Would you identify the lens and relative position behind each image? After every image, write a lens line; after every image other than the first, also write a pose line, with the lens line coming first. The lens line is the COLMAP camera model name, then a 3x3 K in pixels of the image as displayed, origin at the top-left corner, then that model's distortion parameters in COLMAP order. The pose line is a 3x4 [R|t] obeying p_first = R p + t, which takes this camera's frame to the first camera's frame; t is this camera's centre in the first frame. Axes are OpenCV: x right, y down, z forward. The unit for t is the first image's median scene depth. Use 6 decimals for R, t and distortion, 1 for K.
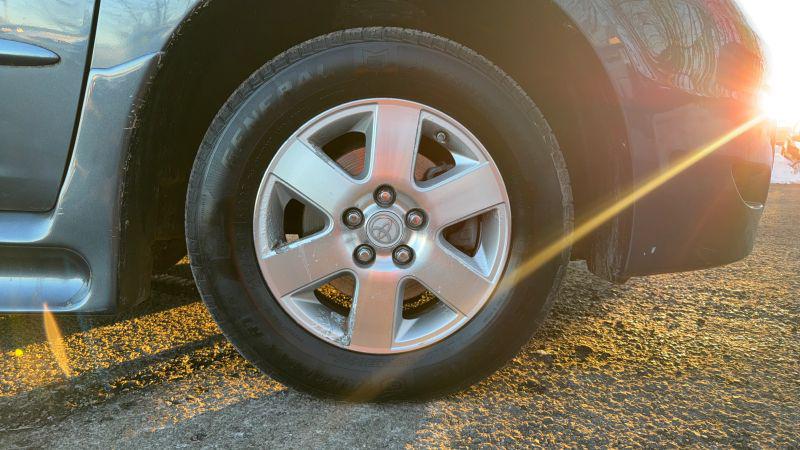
lens RADIAL K [[527.9, 0, 400.0], [0, 527.9, 225.0], [0, 0, 1]] dist [0.073349, -0.092730]
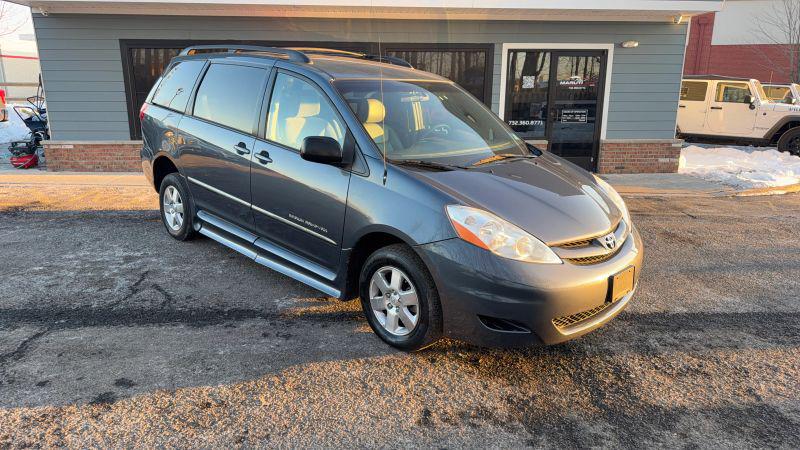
lens RADIAL K [[527.9, 0, 400.0], [0, 527.9, 225.0], [0, 0, 1]] dist [0.073349, -0.092730]
pose [[0.675551, 0.197417, -0.710392, 2.453803], [-0.109547, 0.979669, 0.168074, -1.111153], [0.729130, -0.035721, 0.683443, -1.416091]]
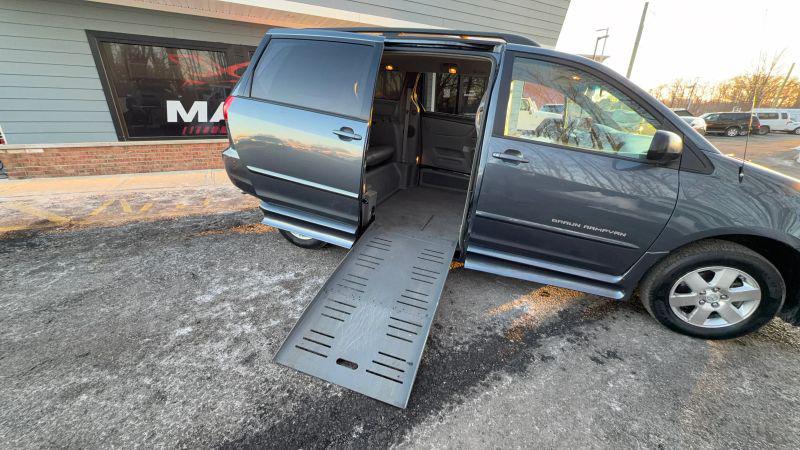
lens RADIAL K [[300.6, 0, 401.1], [0, 300.6, 226.5], [0, 0, 1]] dist [-0.001937, -0.000395]
pose [[0.921256, 0.177245, -0.346224, -1.378332], [-0.086295, 0.961093, 0.262398, -0.822346], [0.379262, -0.211859, 0.900709, -1.582407]]
